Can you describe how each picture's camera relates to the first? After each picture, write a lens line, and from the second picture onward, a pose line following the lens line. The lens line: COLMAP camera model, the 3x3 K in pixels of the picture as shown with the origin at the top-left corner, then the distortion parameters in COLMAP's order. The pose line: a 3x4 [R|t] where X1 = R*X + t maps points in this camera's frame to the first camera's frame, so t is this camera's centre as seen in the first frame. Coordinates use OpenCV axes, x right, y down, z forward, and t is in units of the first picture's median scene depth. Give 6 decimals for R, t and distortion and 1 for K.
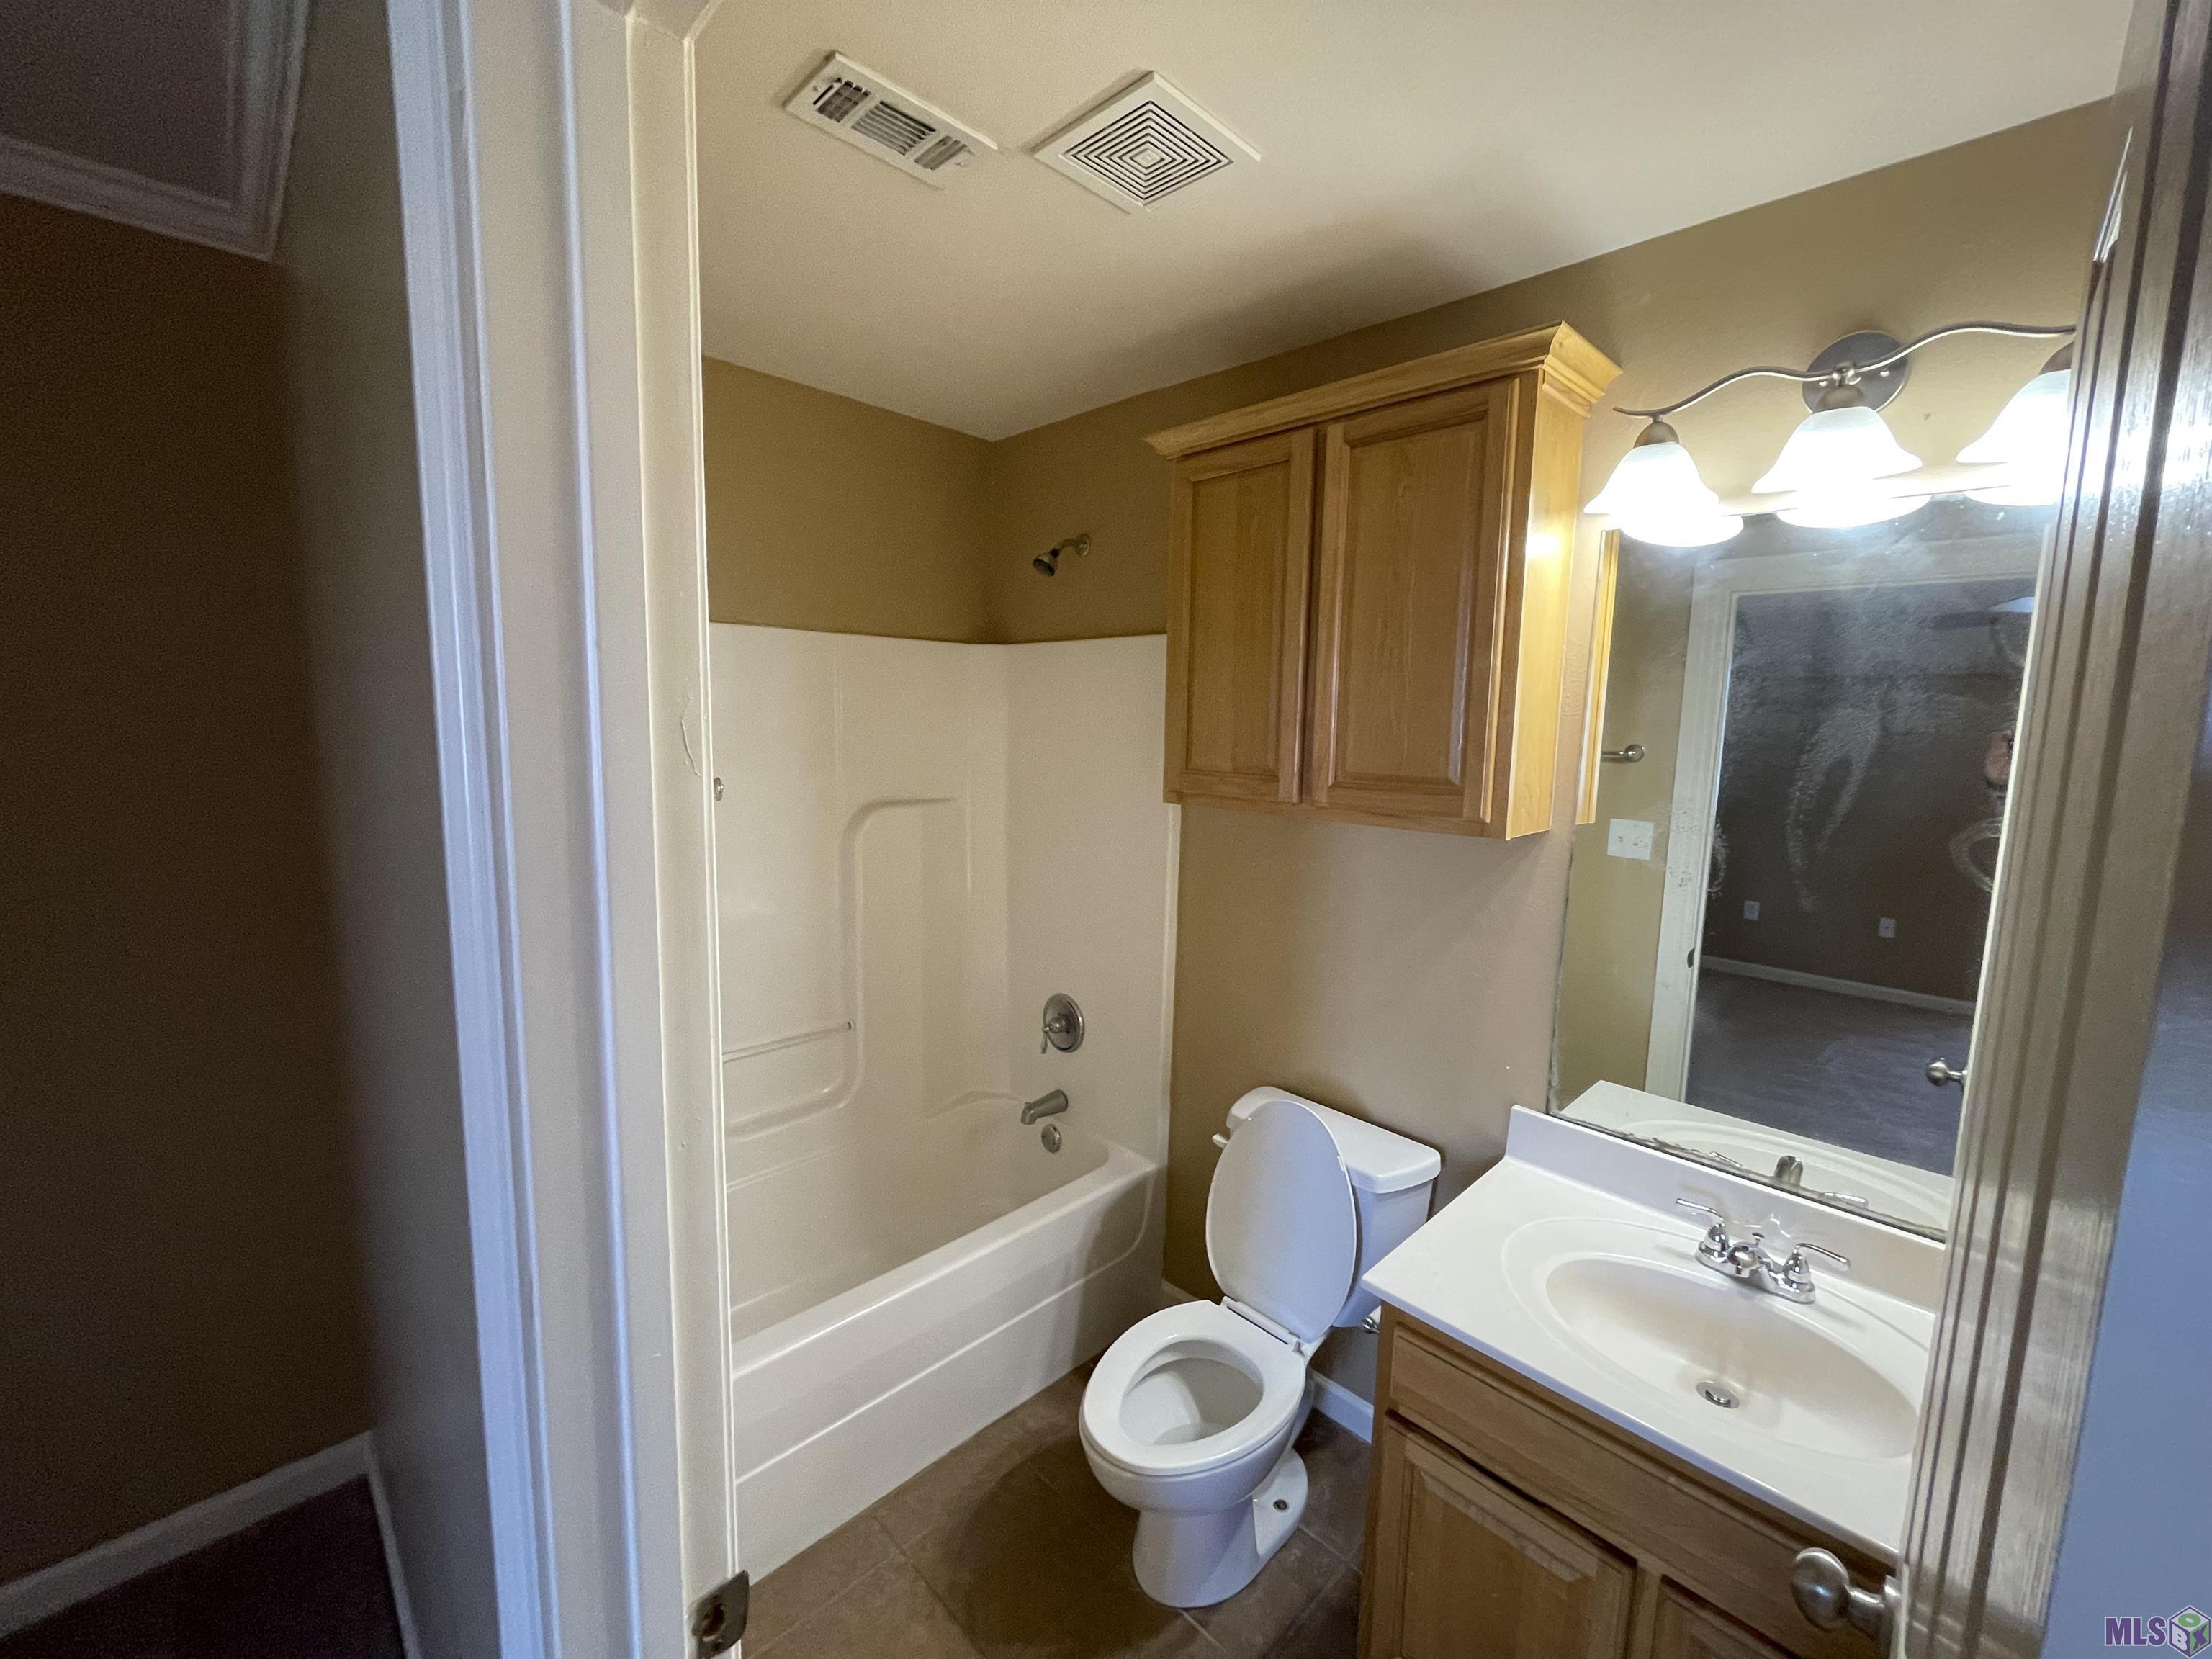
lens RADIAL K [[891.0, 0, 1106.0], [0, 891.0, 829.5], [0, 0, 1]] dist [-0.006397, -0.000170]
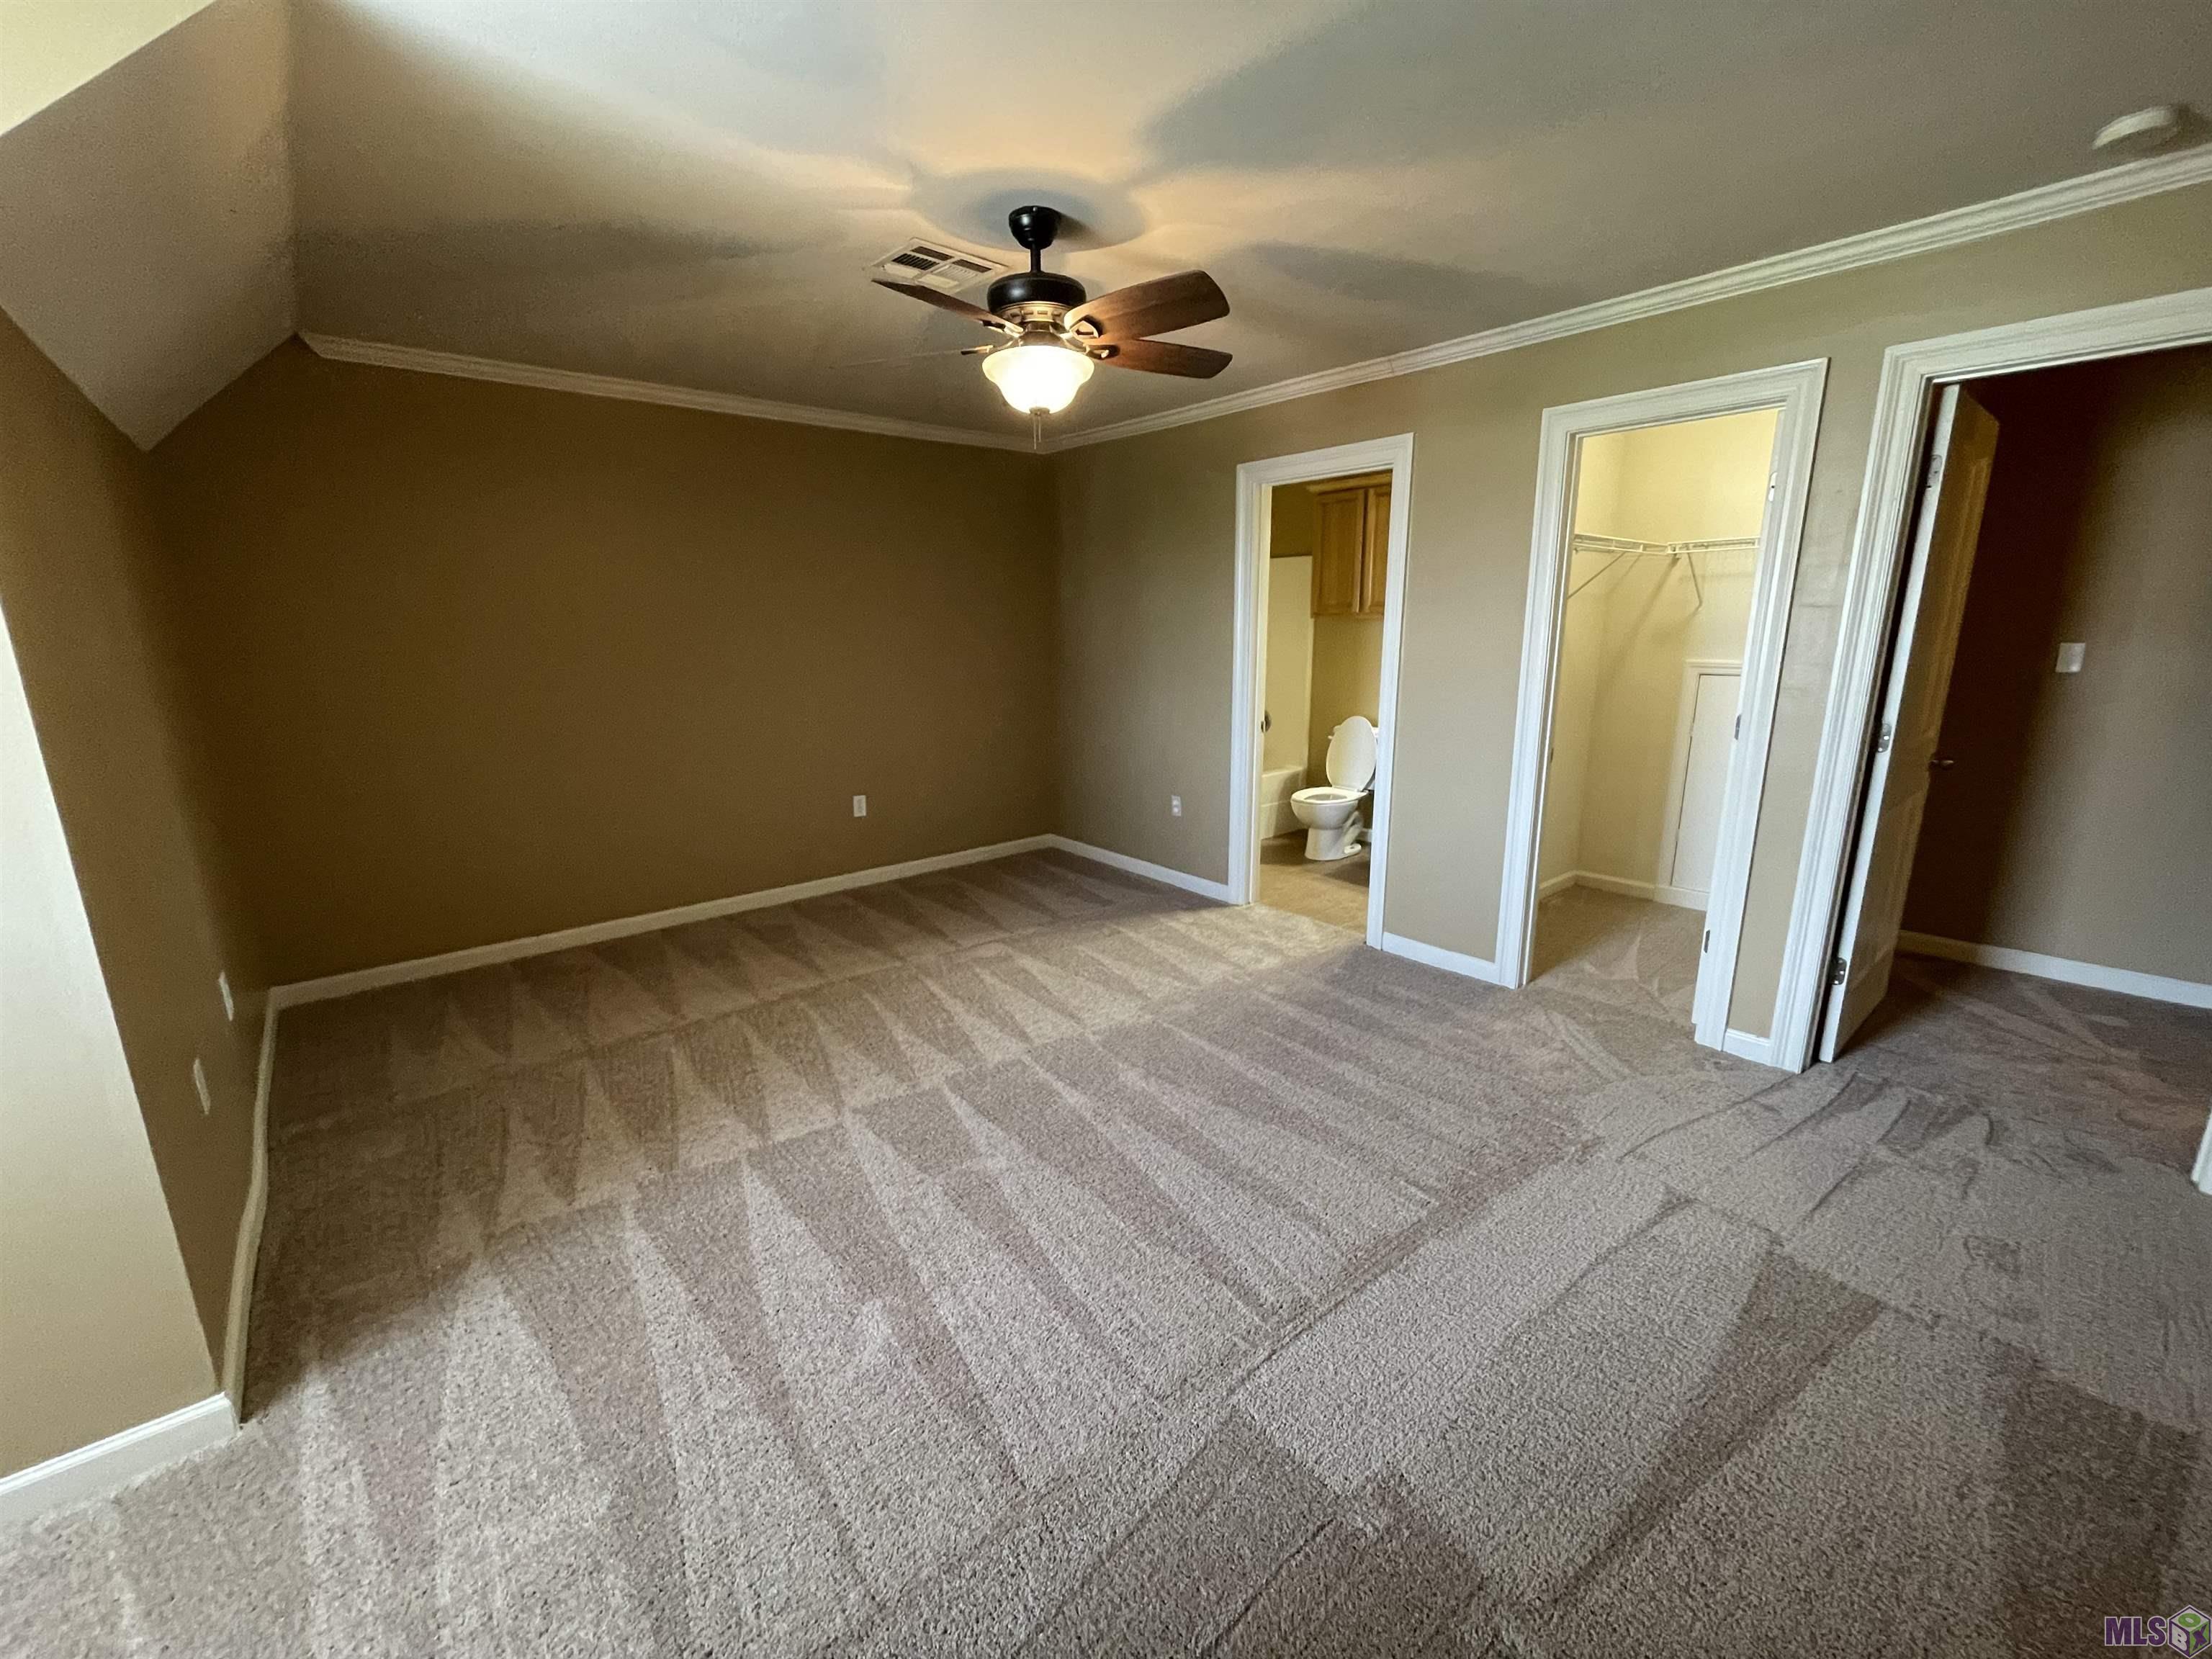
lens RADIAL K [[872.9, 0, 1106.0], [0, 872.9, 829.5], [0, 0, 1]] dist [0.000021, -0.000101]
pose [[0.997722, -0.012907, -0.066209, -0.444021], [0.018322, 0.996477, 0.081840, 0.436481], [0.064920, -0.082867, 0.994444, -2.015057]]
